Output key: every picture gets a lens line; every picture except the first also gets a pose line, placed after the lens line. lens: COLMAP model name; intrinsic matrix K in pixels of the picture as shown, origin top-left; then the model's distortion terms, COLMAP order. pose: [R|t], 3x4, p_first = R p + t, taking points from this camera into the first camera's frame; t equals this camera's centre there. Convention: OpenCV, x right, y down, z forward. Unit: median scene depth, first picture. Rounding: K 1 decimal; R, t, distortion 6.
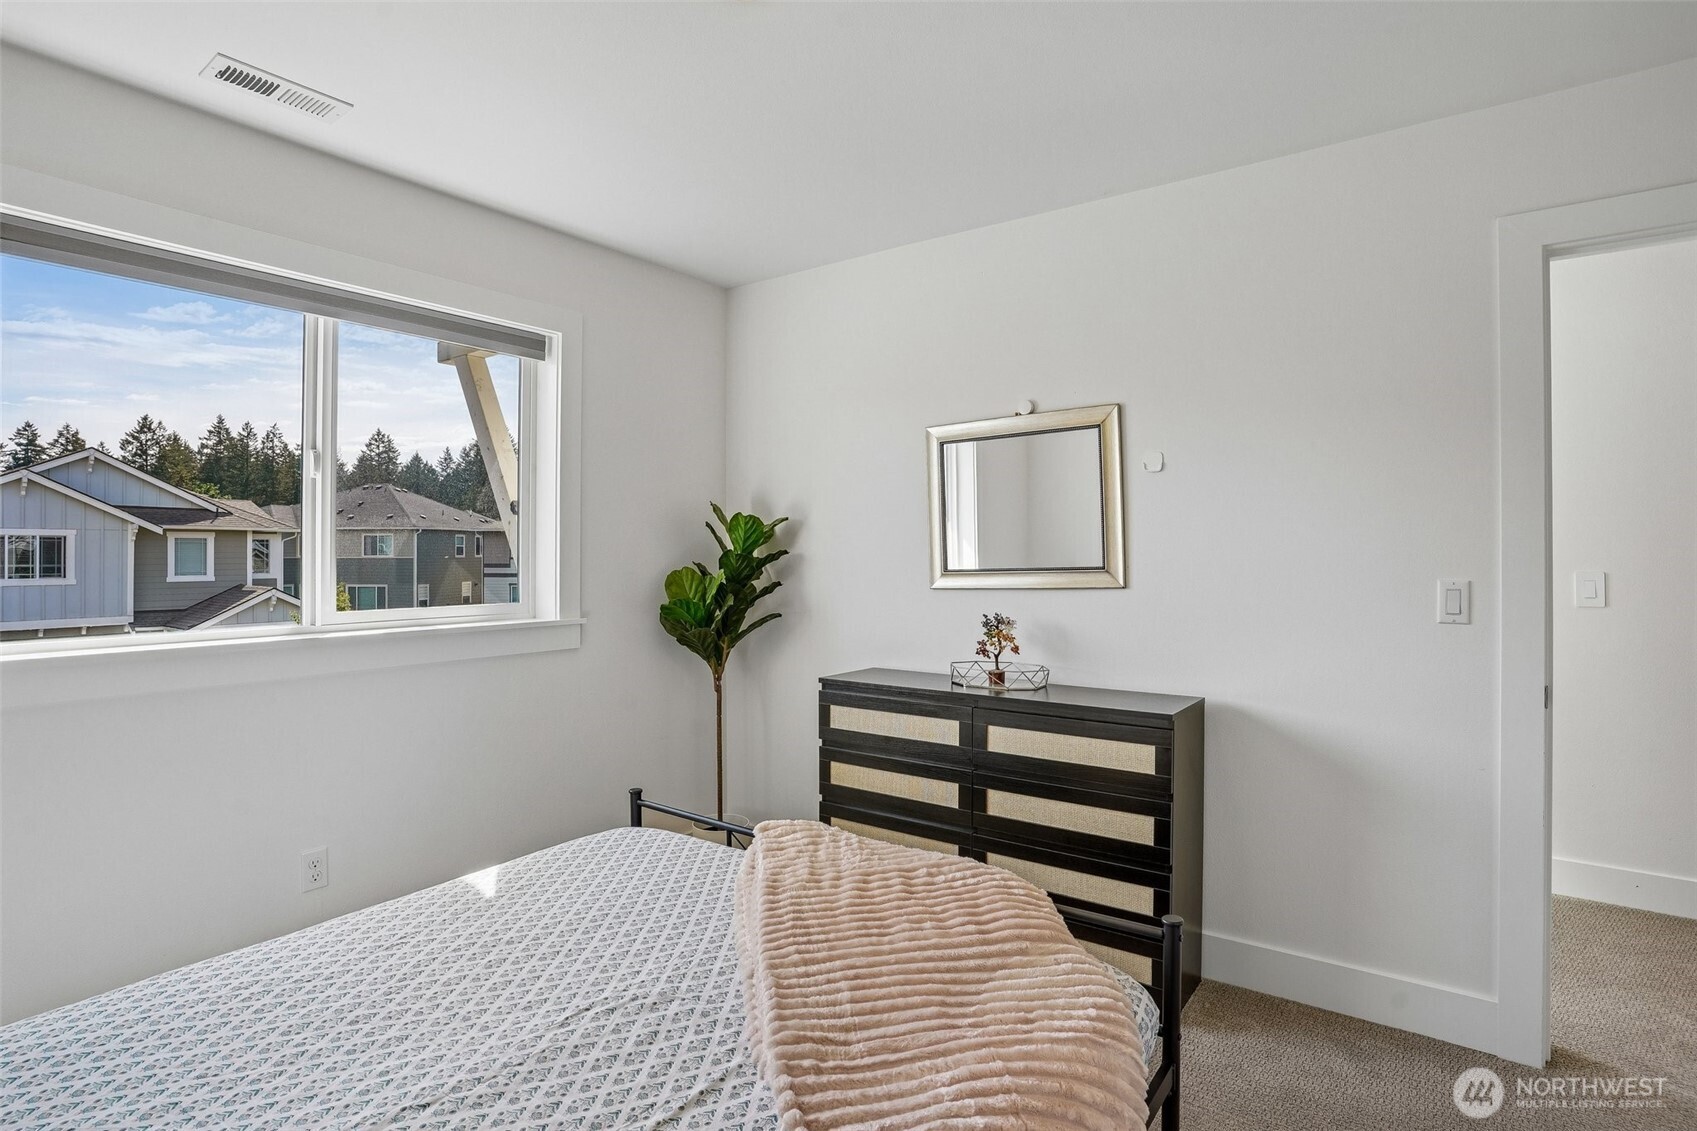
lens RADIAL K [[830.9, 0, 855.9], [0, 830.9, 563.6], [0, 0, 1]] dist [-0.005035, 0.000031]
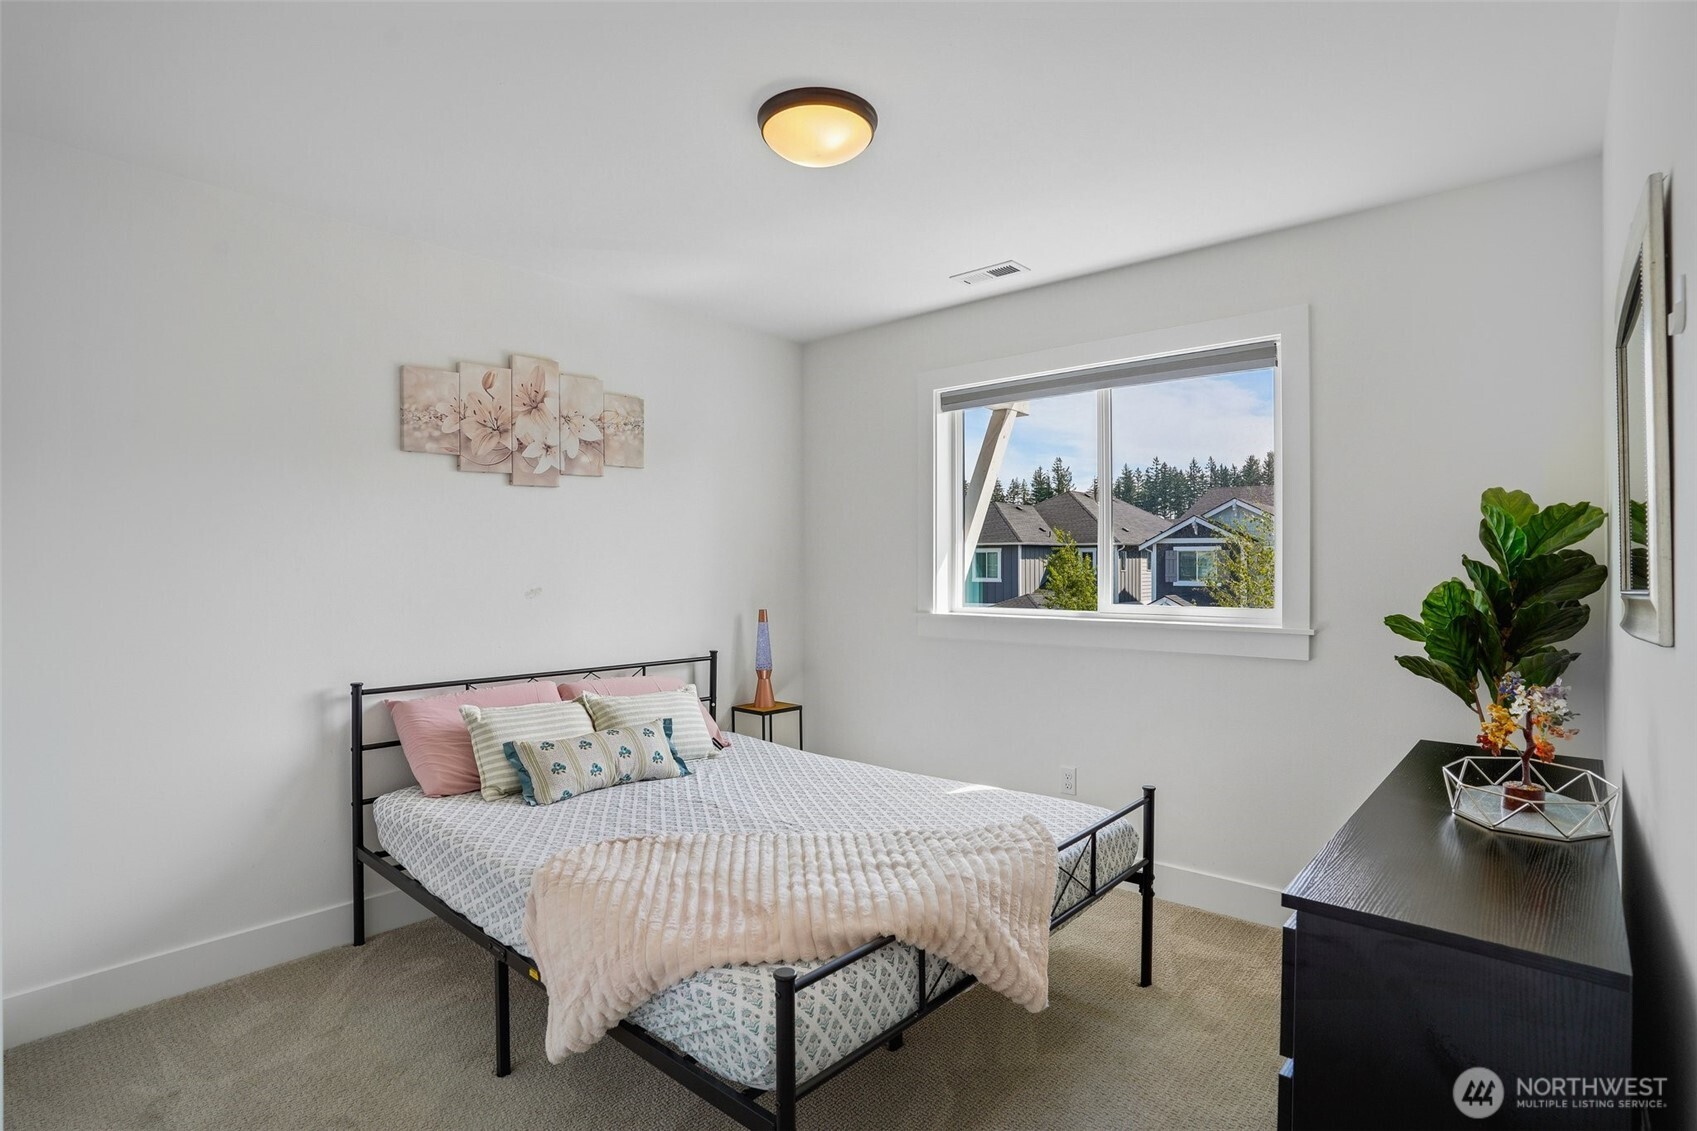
lens RADIAL K [[830.9, 0, 855.9], [0, 830.9, 563.6], [0, 0, 1]] dist [-0.005035, 0.000031]
pose [[-0.061901, 0.005088, -0.998069, 0.922357], [-0.012781, 0.999901, 0.005890, -0.012158], [0.998000, 0.013121, -0.061830, 0.817753]]
